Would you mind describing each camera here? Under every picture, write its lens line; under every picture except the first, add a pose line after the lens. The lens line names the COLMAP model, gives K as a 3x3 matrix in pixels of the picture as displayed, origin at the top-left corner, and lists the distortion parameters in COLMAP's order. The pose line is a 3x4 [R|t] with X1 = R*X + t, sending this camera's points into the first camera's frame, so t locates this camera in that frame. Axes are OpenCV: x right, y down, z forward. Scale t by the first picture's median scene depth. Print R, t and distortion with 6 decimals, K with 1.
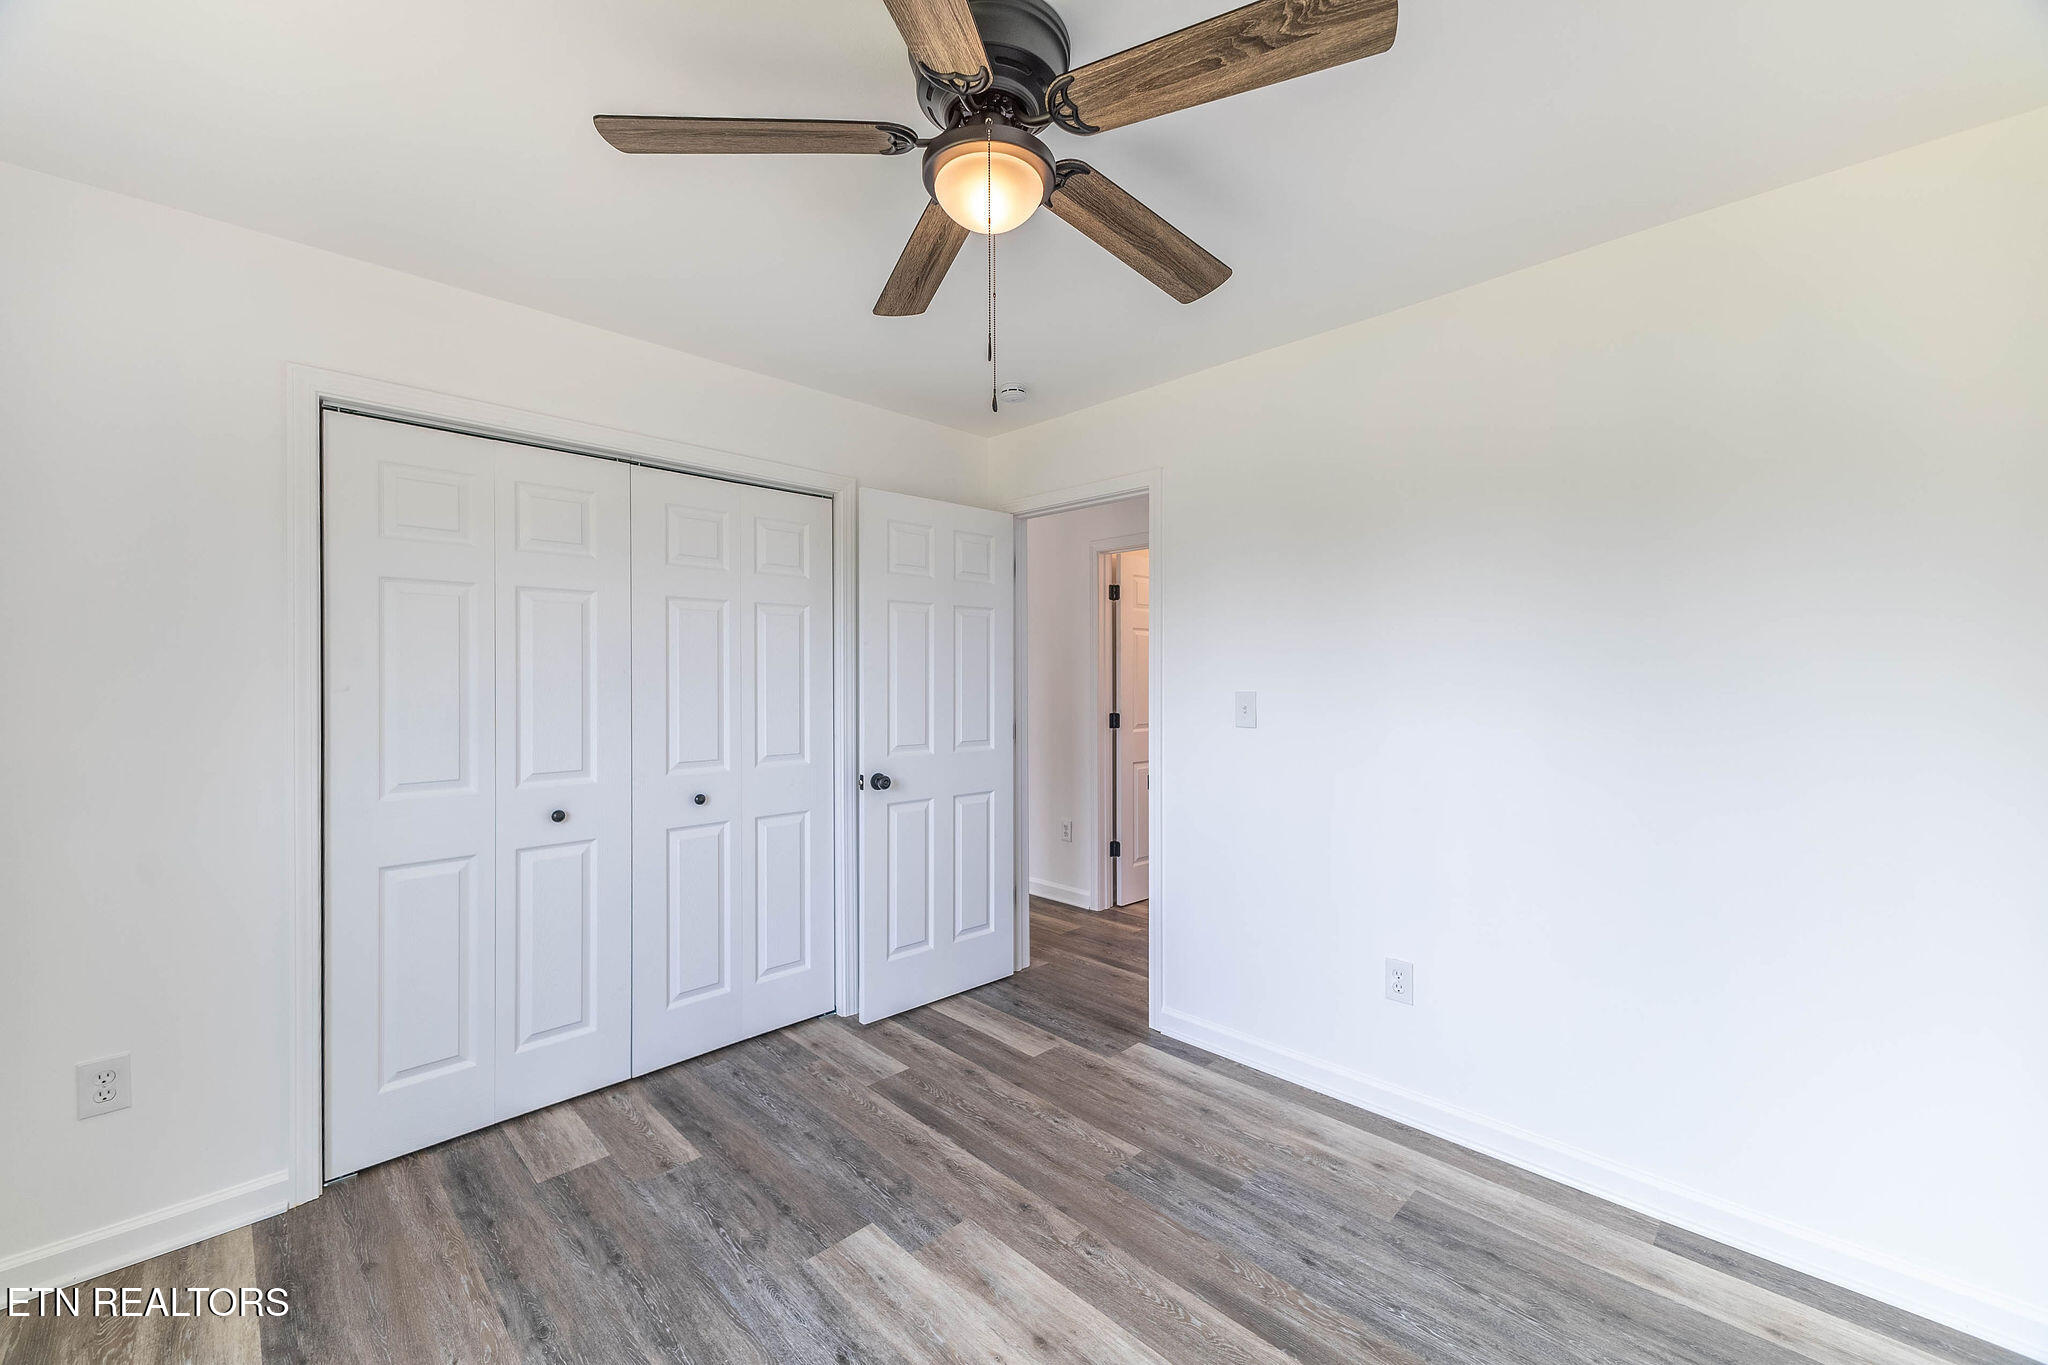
lens RADIAL K [[809.3, 0, 1024.0], [0, 809.3, 682.5], [0, 0, 1]] dist [0.002425, 0.000063]
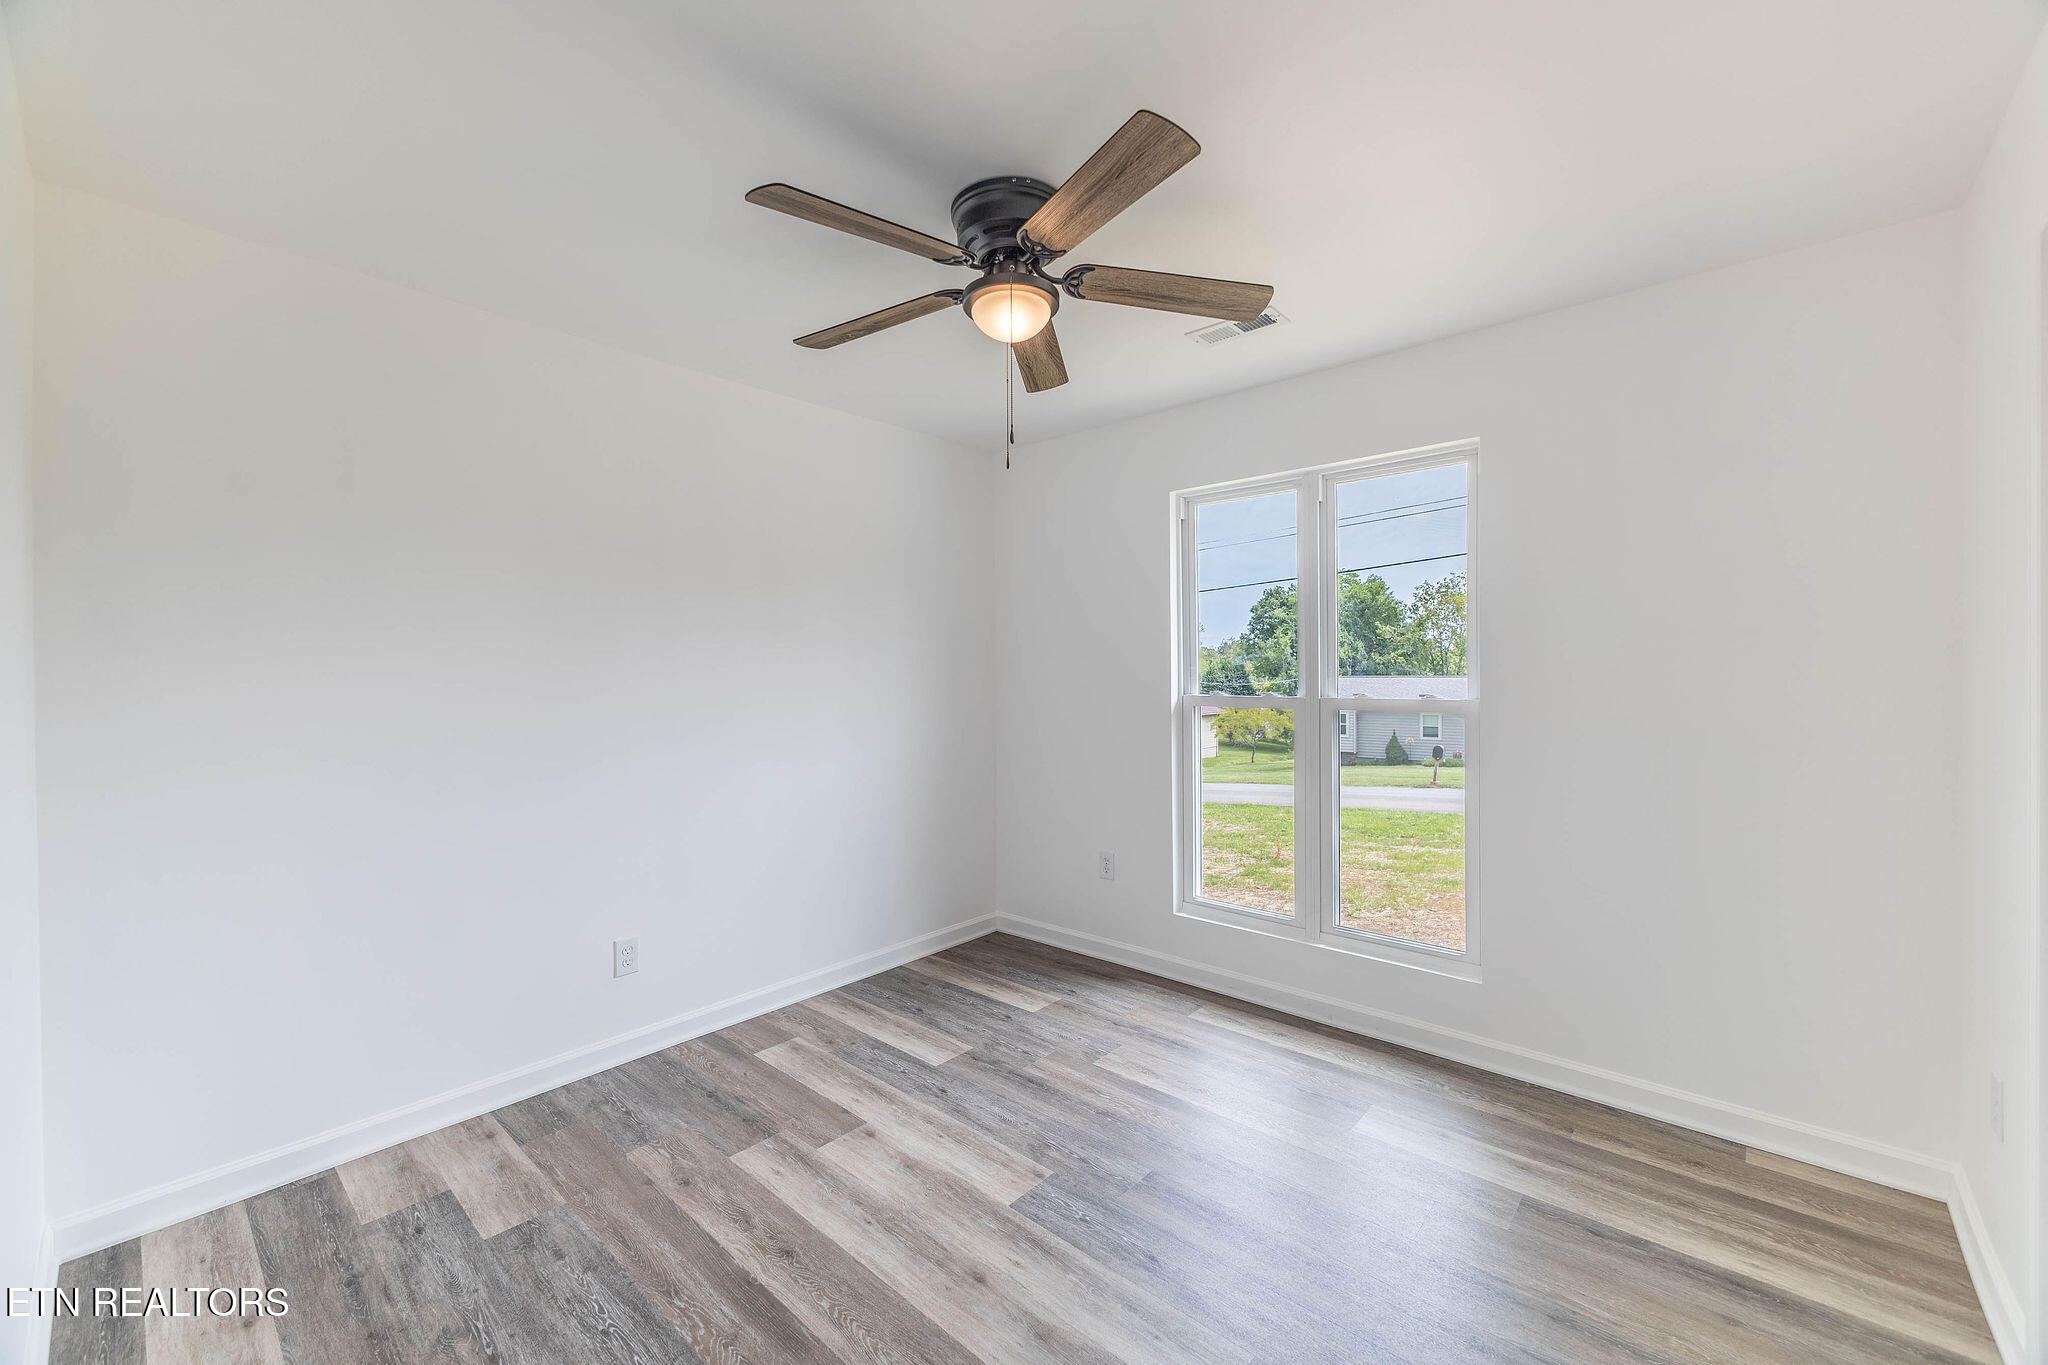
lens RADIAL K [[809.3, 0, 1024.0], [0, 809.3, 682.5], [0, 0, 1]] dist [0.002425, 0.000063]
pose [[-0.998468, 0.008237, -0.054724, 0.013040], [0.007923, 0.999951, 0.005944, 0.006763], [0.054770, 0.005501, -0.998484, 1.990730]]
